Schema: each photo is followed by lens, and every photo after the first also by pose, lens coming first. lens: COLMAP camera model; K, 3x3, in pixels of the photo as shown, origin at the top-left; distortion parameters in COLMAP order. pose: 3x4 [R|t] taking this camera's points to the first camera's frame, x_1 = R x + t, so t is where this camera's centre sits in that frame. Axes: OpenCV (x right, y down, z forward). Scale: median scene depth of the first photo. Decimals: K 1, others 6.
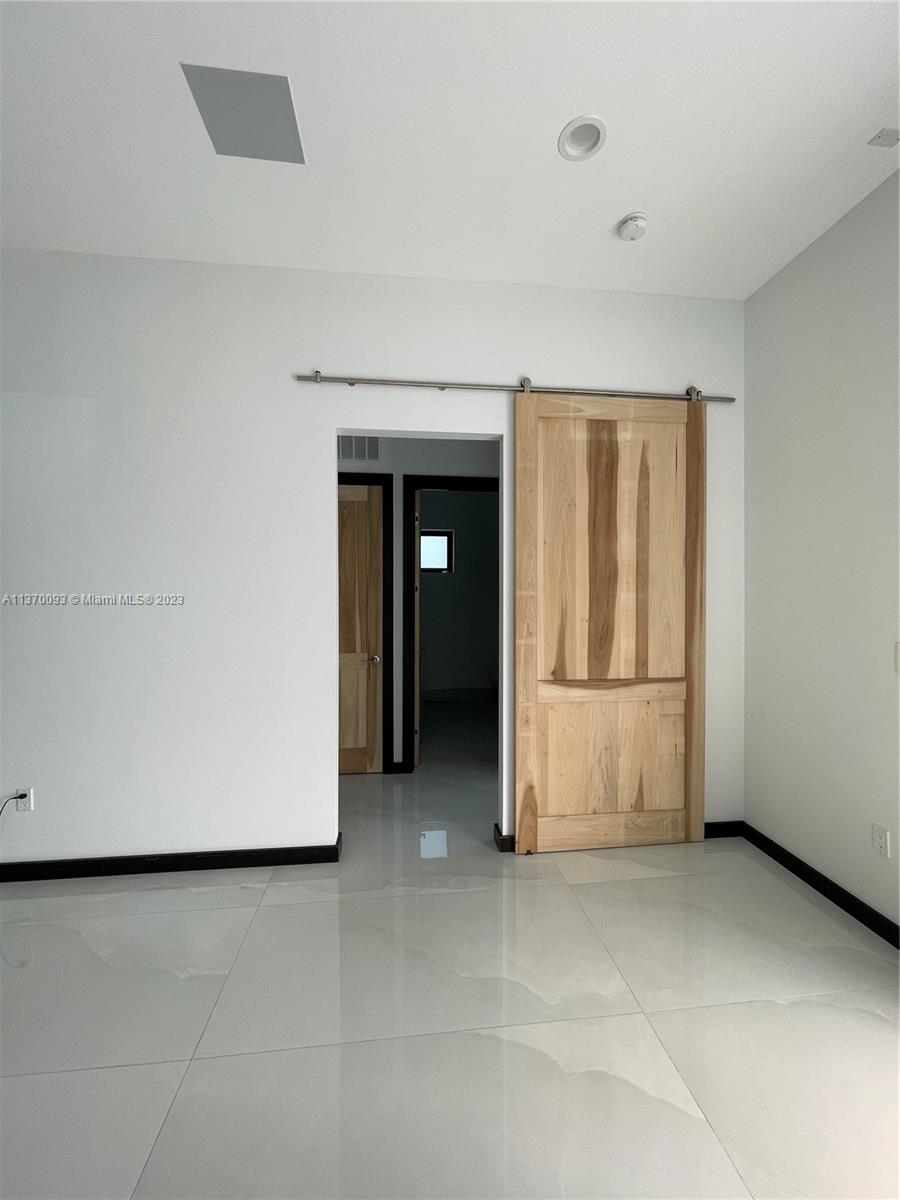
lens RADIAL K [[484.4, 0, 453.7], [0, 484.4, 593.0], [0, 0, 1]] dist [-0.000325, -0.001079]
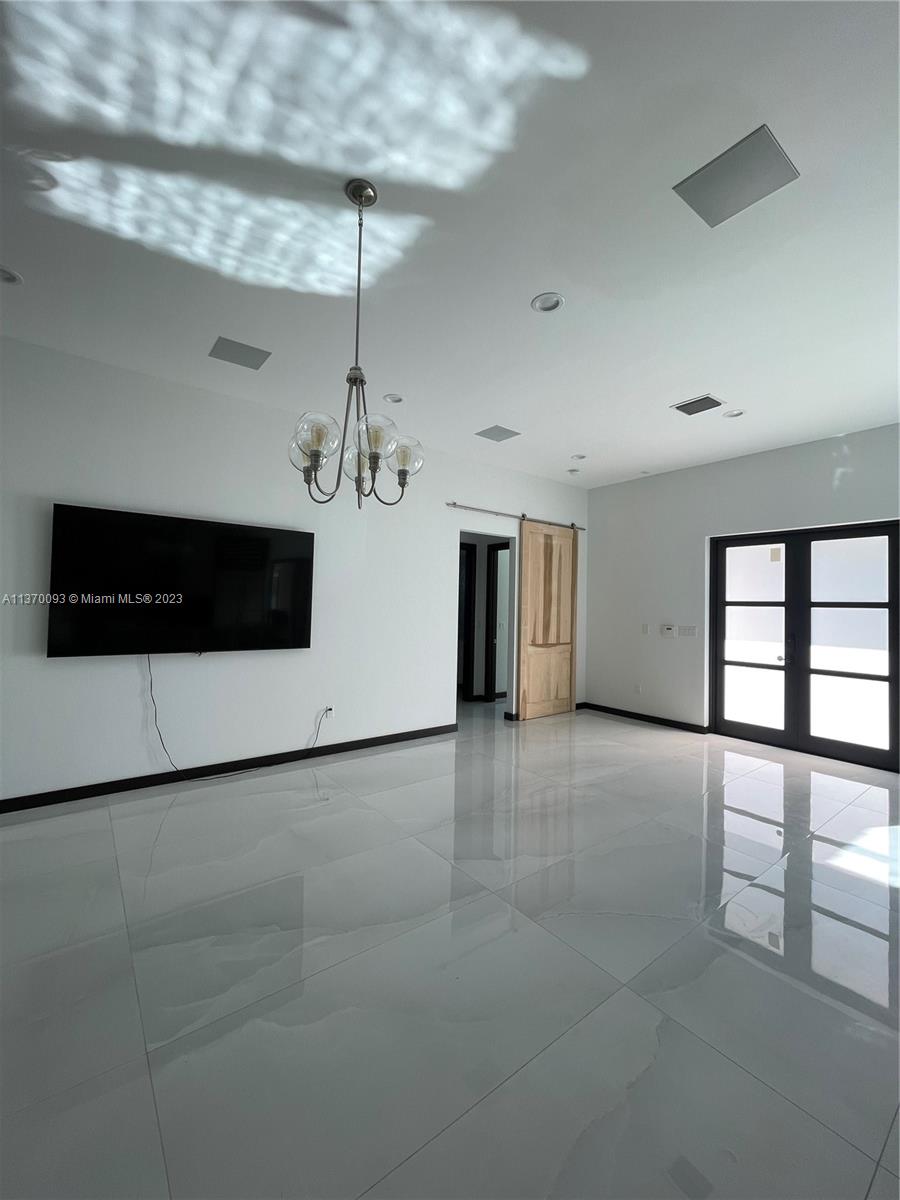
lens RADIAL K [[484.4, 0, 450.8], [0, 484.4, 591.1], [0, 0, 1]] dist [-0.000325, -0.001079]
pose [[0.857369, 0.033679, 0.513599, -1.311810], [-0.018584, 0.999232, -0.034500, 0.012096], [-0.514366, 0.020034, 0.857336, -0.785683]]
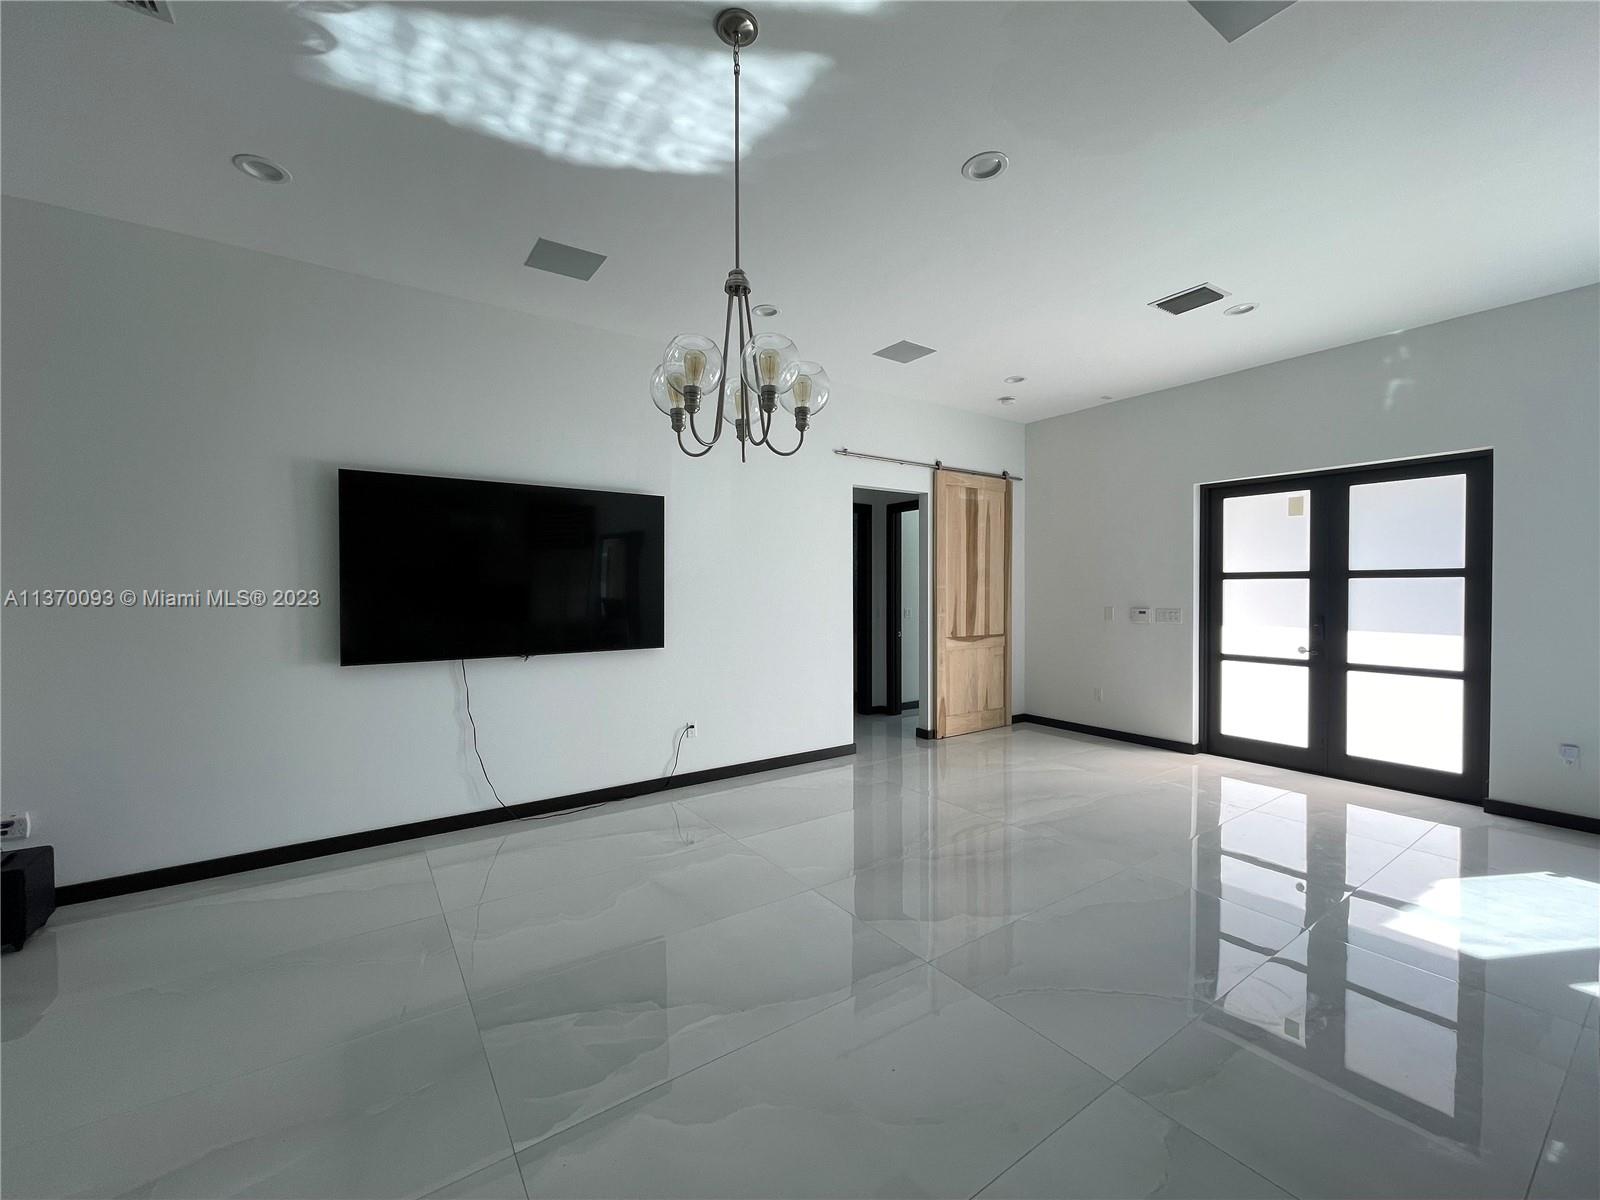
lens RADIAL K [[645.9, 0, 790.7], [0, 645.9, 594.8], [0, 0, 1]] dist [-0.000325, -0.001079]
pose [[0.885109, -0.007286, 0.465327, -1.357349], [0.005042, 0.999969, 0.006067, 0.011524], [-0.465356, -0.003024, 0.885118, -0.761874]]
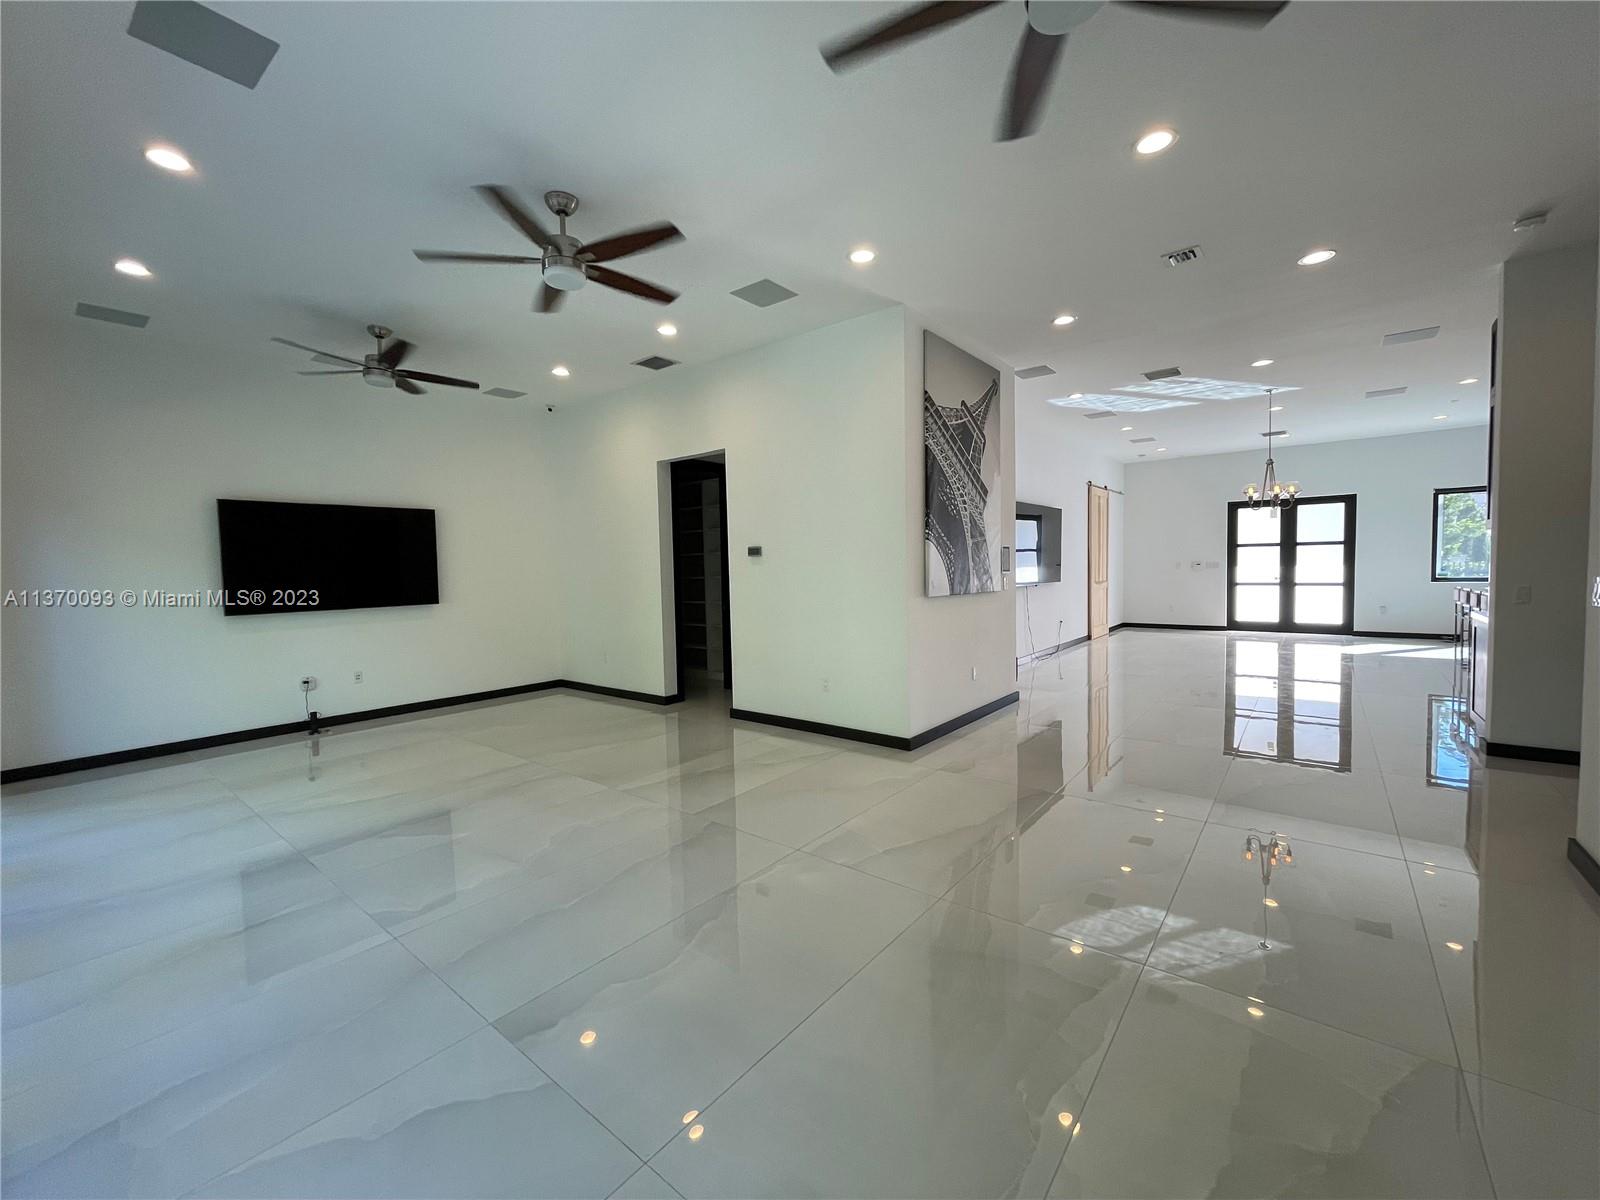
lens RADIAL K [[645.9, 0, 788.6], [0, 645.9, 589.3], [0, 0, 1]] dist [-0.000325, -0.001079]
pose [[0.715371, -0.051425, 0.696850, -4.304956], [0.030177, 0.998631, 0.042717, -0.011815], [-0.698093, -0.009529, 0.715944, -0.589618]]
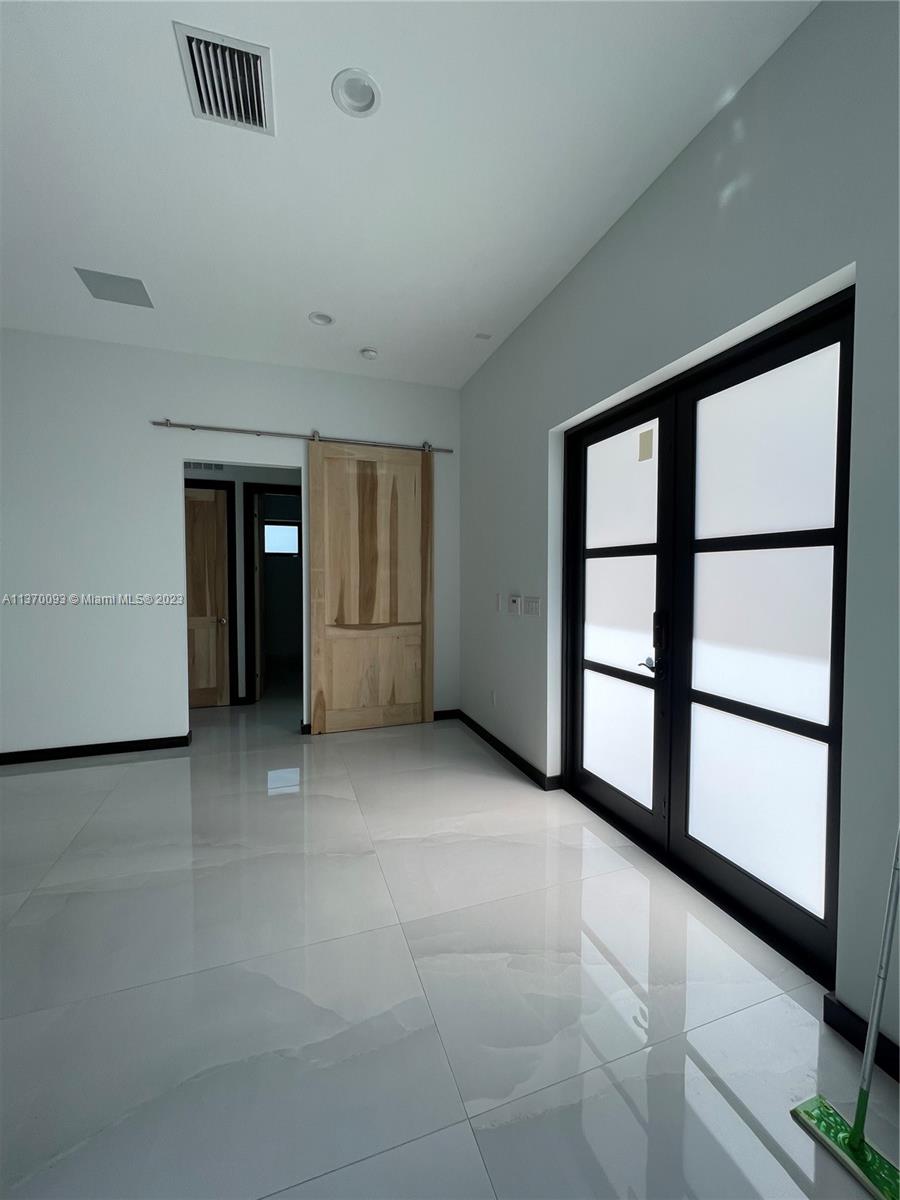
lens RADIAL K [[484.4, 0, 451.5], [0, 484.4, 593.0], [0, 0, 1]] dist [-0.000325, -0.001079]
pose [[0.975090, -0.006846, 0.221703, 0.221385], [0.000210, 0.999552, 0.029941, 0.027584], [-0.221809, -0.029149, 0.974654, -0.619453]]
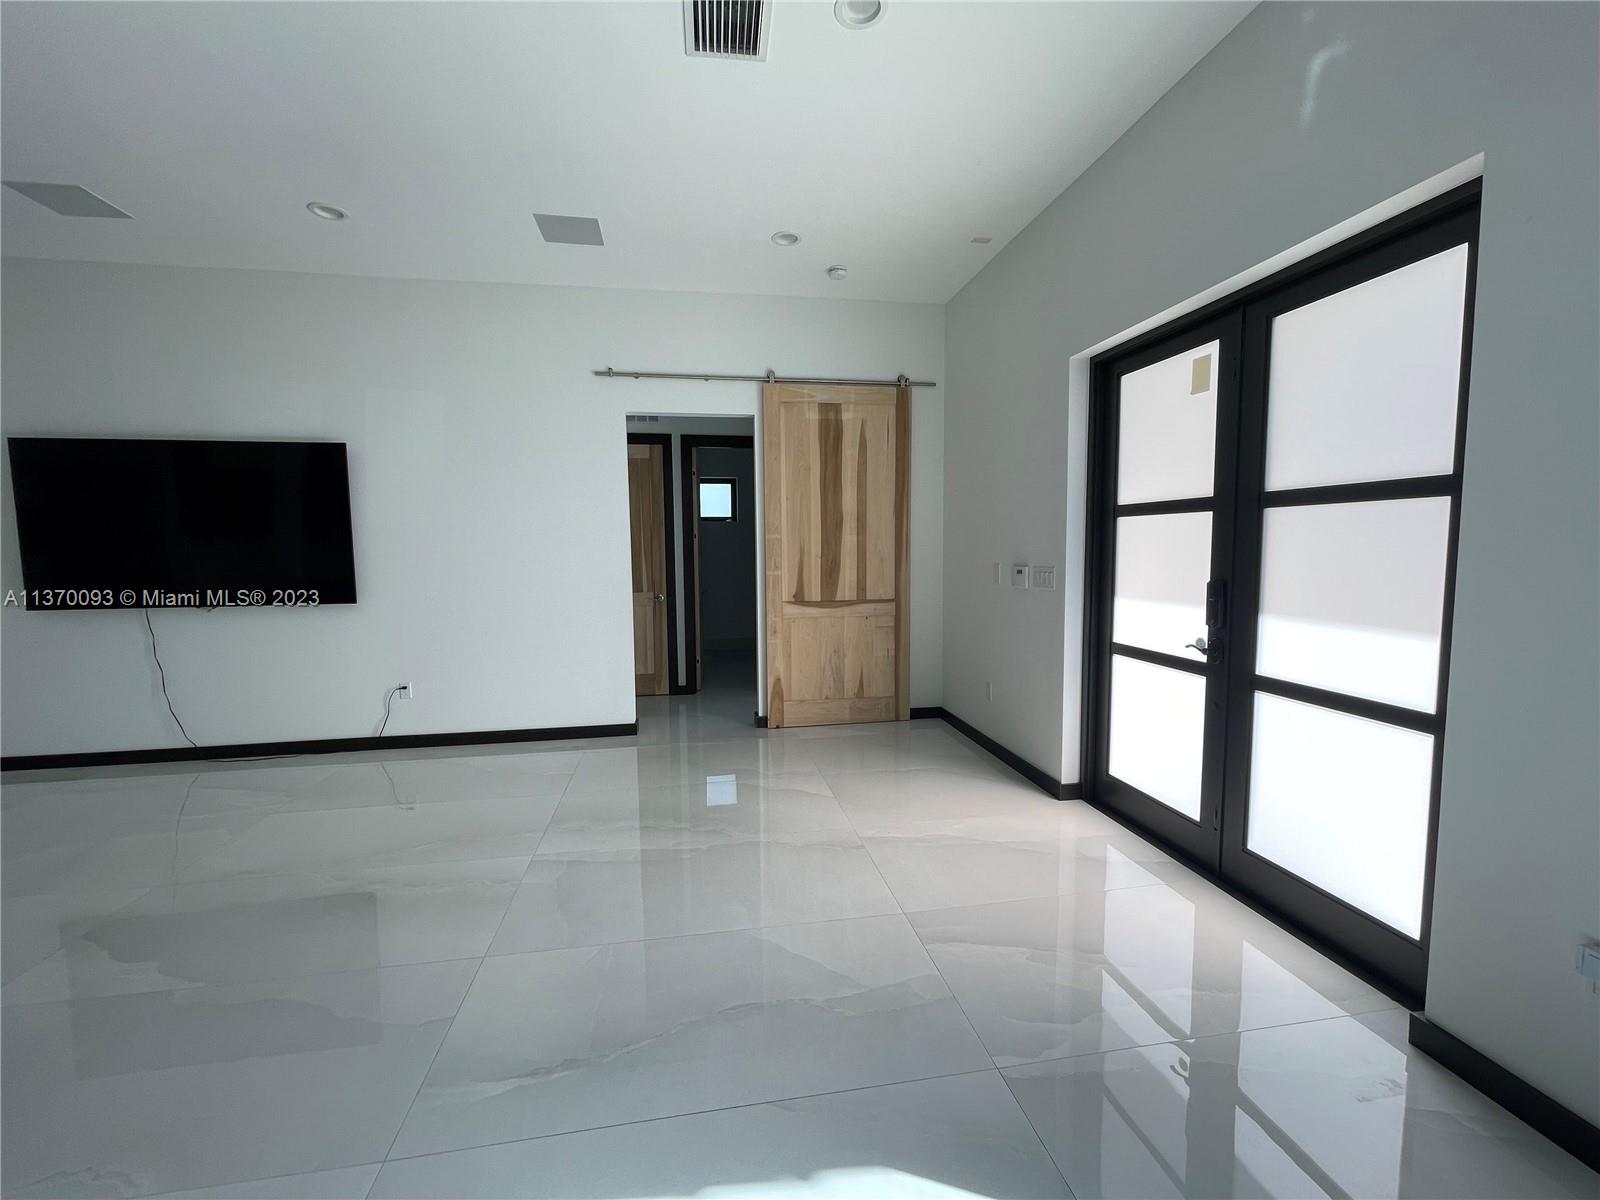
lens RADIAL K [[645.9, 0, 792.5], [0, 645.9, 596.5], [0, 0, 1]] dist [-0.000325, -0.001079]
pose [[0.998797, -0.014379, 0.046887, 0.114838], [0.010871, 0.997183, 0.074220, 0.032985], [-0.047822, -0.073621, 0.996139, -0.769696]]
